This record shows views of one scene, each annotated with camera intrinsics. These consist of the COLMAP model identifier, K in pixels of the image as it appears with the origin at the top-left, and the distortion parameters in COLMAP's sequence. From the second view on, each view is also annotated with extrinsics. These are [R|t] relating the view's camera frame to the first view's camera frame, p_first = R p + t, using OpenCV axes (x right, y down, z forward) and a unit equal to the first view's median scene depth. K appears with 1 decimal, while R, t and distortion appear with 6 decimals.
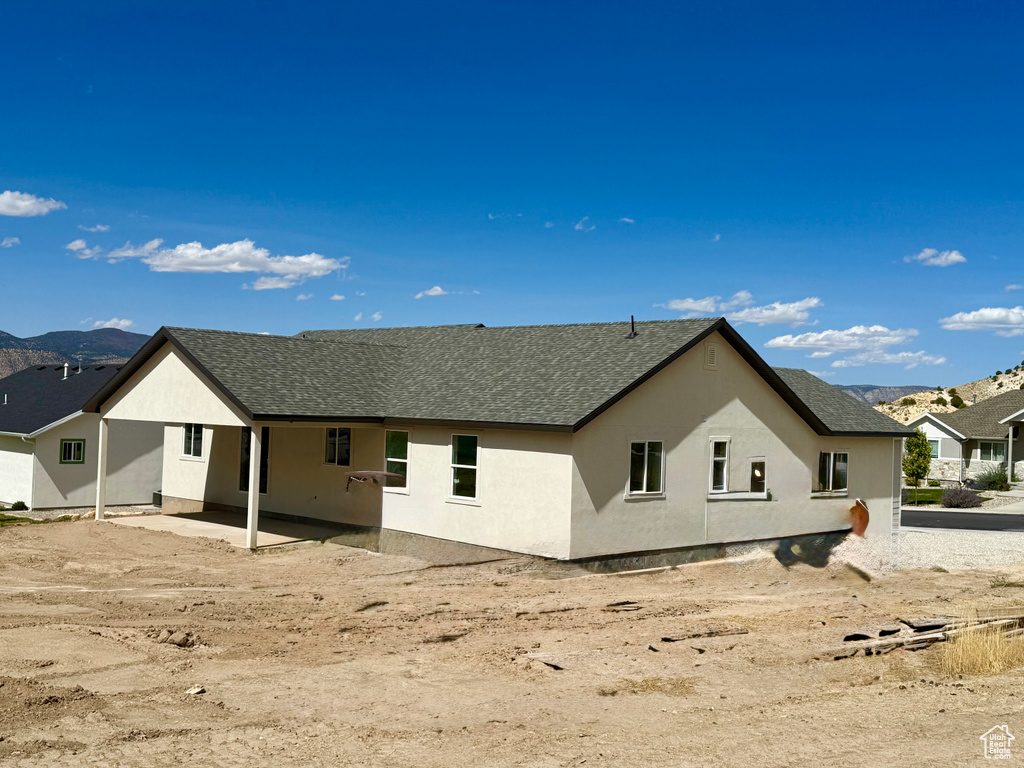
lens RADIAL K [[1139.3, 0, 516.9], [0, 1139.3, 378.6], [0, 0, 1]] dist [0.043227, 0.000000]
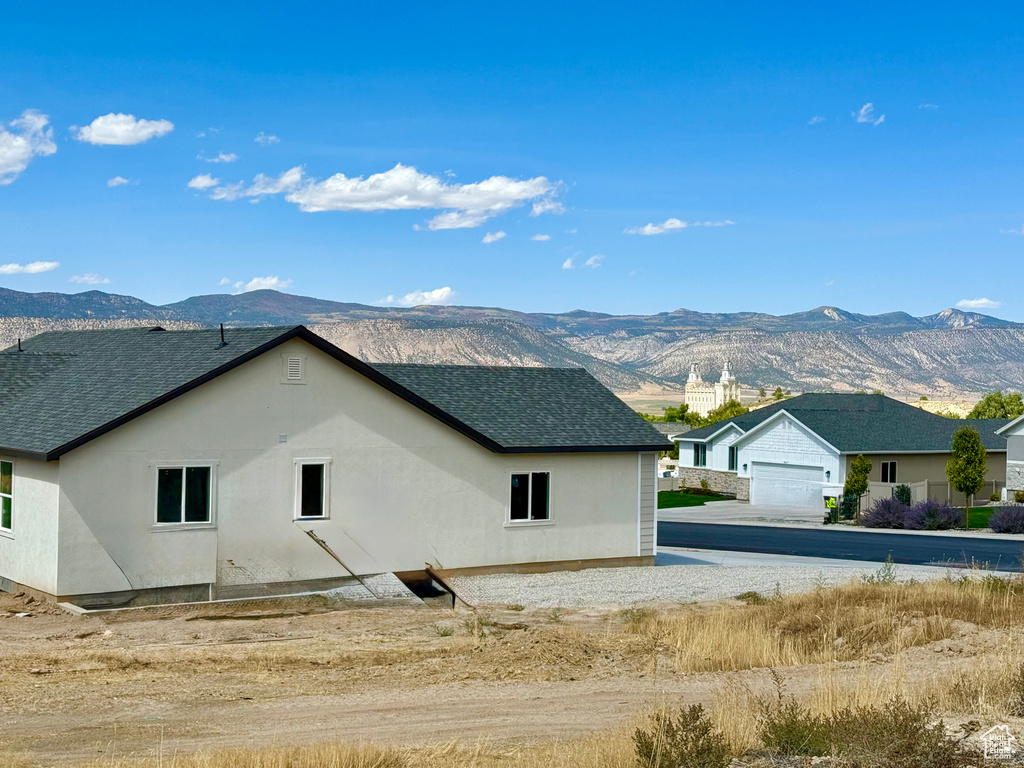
lens RADIAL K [[1638.5, 0, 509.8], [0, 1638.5, 393.2], [0, 0, 1]] dist [0.194504, 0.000000]
pose [[0.975023, -0.021964, -0.221015, 0.505607], [0.028862, 0.999190, 0.028028, -0.025239], [0.220221, -0.033707, 0.974868, -0.169654]]
